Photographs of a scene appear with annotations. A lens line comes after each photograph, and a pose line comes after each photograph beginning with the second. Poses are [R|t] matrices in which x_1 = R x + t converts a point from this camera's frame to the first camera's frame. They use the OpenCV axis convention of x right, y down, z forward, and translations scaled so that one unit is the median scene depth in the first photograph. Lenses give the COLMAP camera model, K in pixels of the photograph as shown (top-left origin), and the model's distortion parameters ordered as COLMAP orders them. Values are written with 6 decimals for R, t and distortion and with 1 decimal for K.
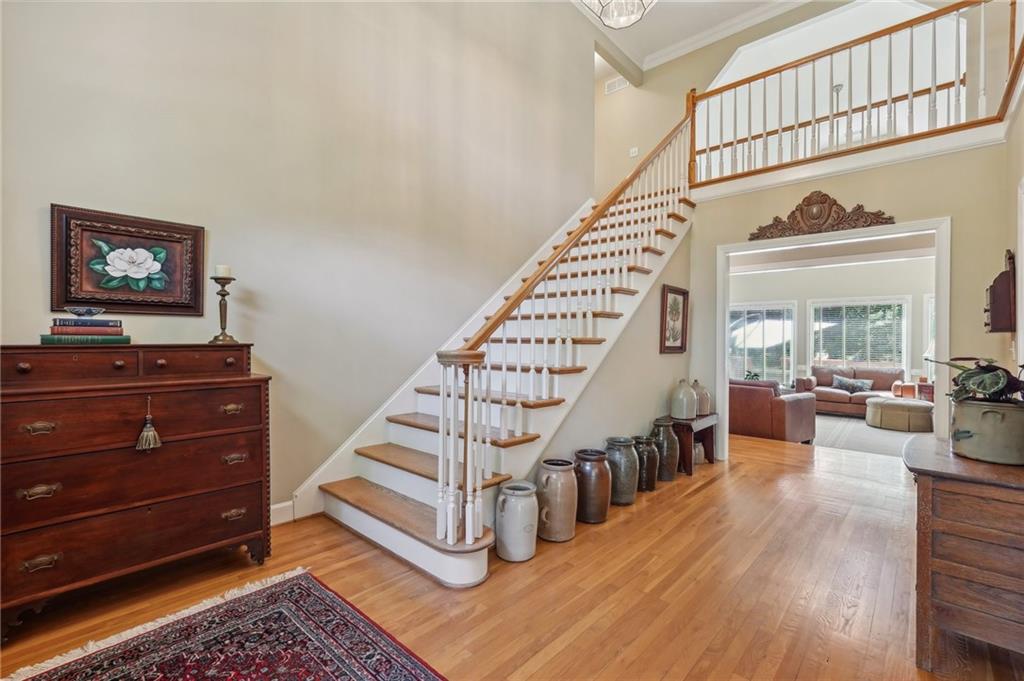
lens RADIAL K [[462.5, 0, 527.4], [0, 462.5, 339.0], [0, 0, 1]] dist [-0.011404, 0.006346]
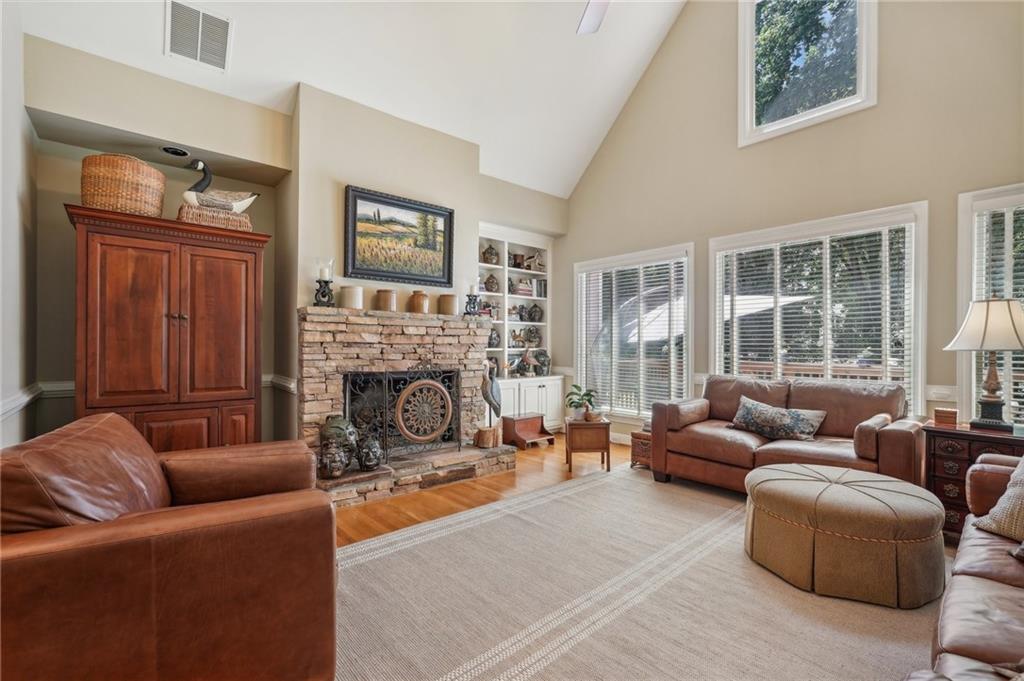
lens RADIAL K [[462.5, 0, 511.6], [0, 462.5, 348.2], [0, 0, 1]] dist [-0.011404, 0.006346]
pose [[0.992037, -0.007795, -0.125705, 0.513629], [0.007877, 0.999969, 0.000151, 0.029308], [0.125700, -0.001140, 0.992068, 0.539582]]
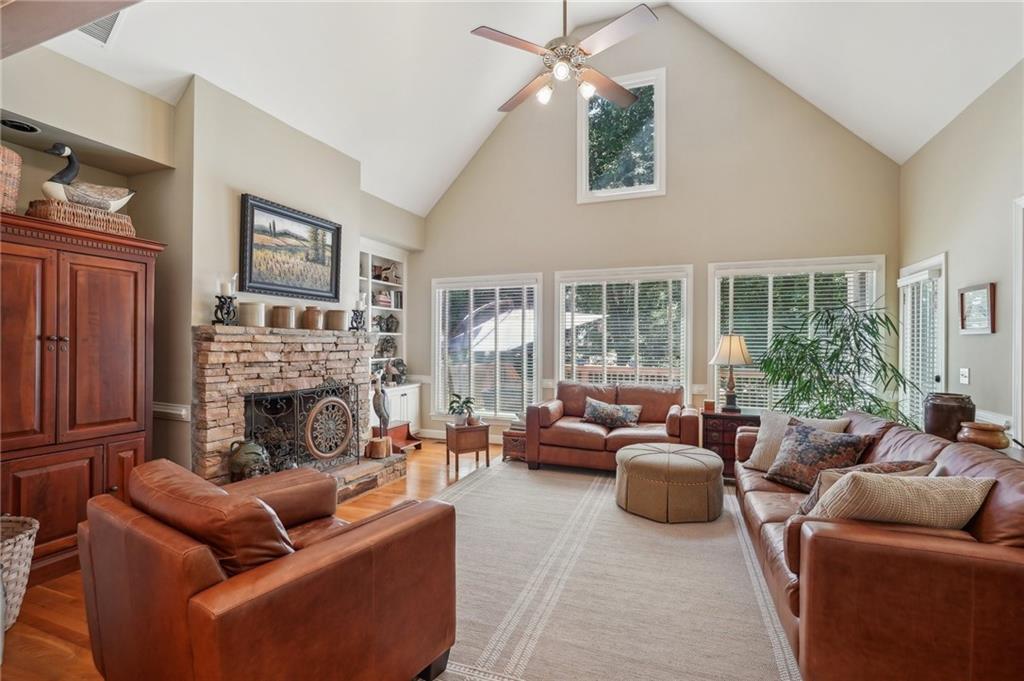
lens RADIAL K [[462.5, 0, 534.6], [0, 462.5, 347.0], [0, 0, 1]] dist [-0.011404, 0.006346]
pose [[0.931776, -0.007387, 0.362958, 0.396542], [0.006561, 0.999972, 0.003510, 0.010162], [-0.362974, -0.000889, 0.931799, 0.481064]]
